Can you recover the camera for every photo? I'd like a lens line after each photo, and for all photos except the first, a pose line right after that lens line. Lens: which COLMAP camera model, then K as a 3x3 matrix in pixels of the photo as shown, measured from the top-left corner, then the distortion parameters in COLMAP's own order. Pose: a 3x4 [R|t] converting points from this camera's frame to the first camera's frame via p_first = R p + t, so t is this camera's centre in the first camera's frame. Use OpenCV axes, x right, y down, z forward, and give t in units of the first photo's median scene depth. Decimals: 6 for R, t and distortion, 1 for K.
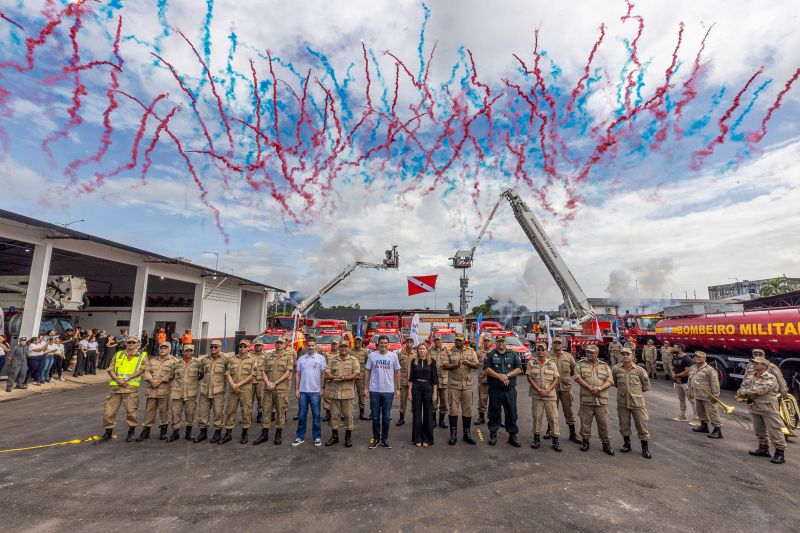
lens RADIAL K [[364.3, 0, 400.0], [0, 364.3, 266.5], [0, 0, 1]] dist [-0.043110, 0.011853]
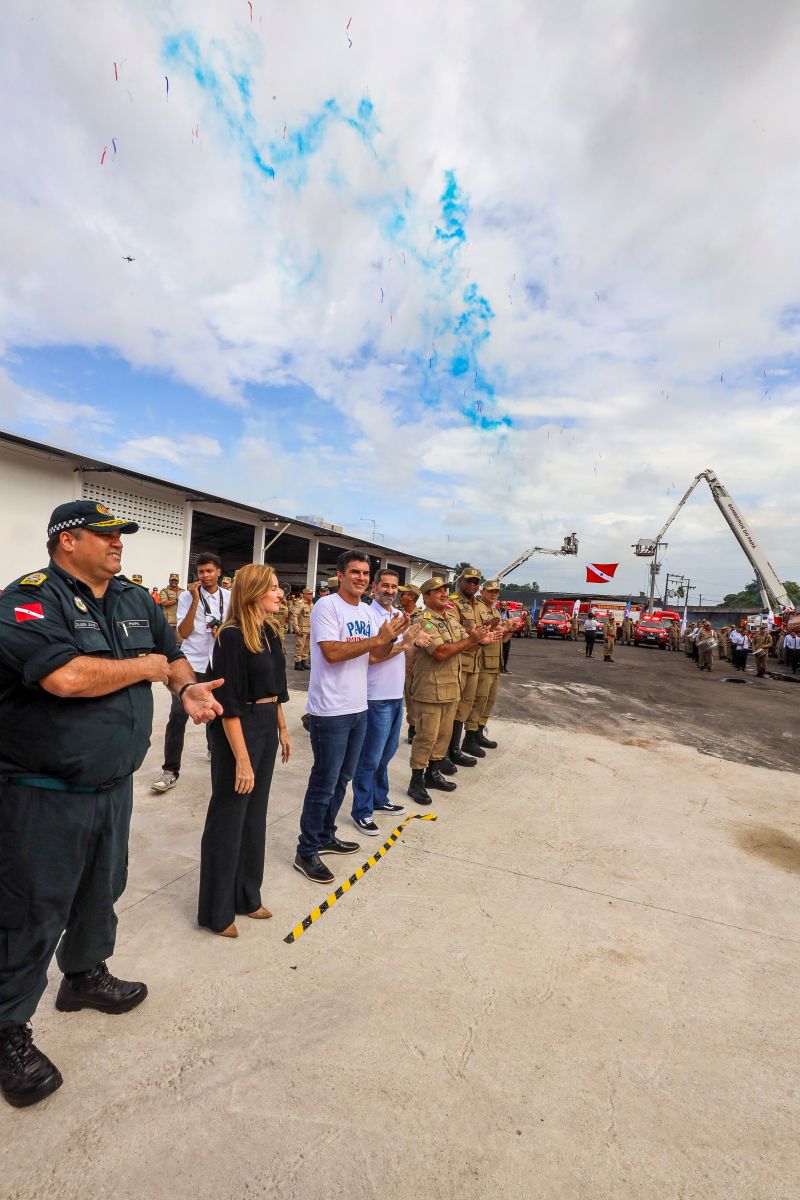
lens RADIAL K [[546.4, 0, 400.0], [0, 546.4, 600.0], [0, 0, 1]] dist [-0.043110, 0.011853]
pose [[0.934560, 0.052160, -0.351961, 0.073561], [-0.001640, 0.989817, 0.142336, -0.084112], [0.355801, -0.132444, 0.925129, -0.585731]]
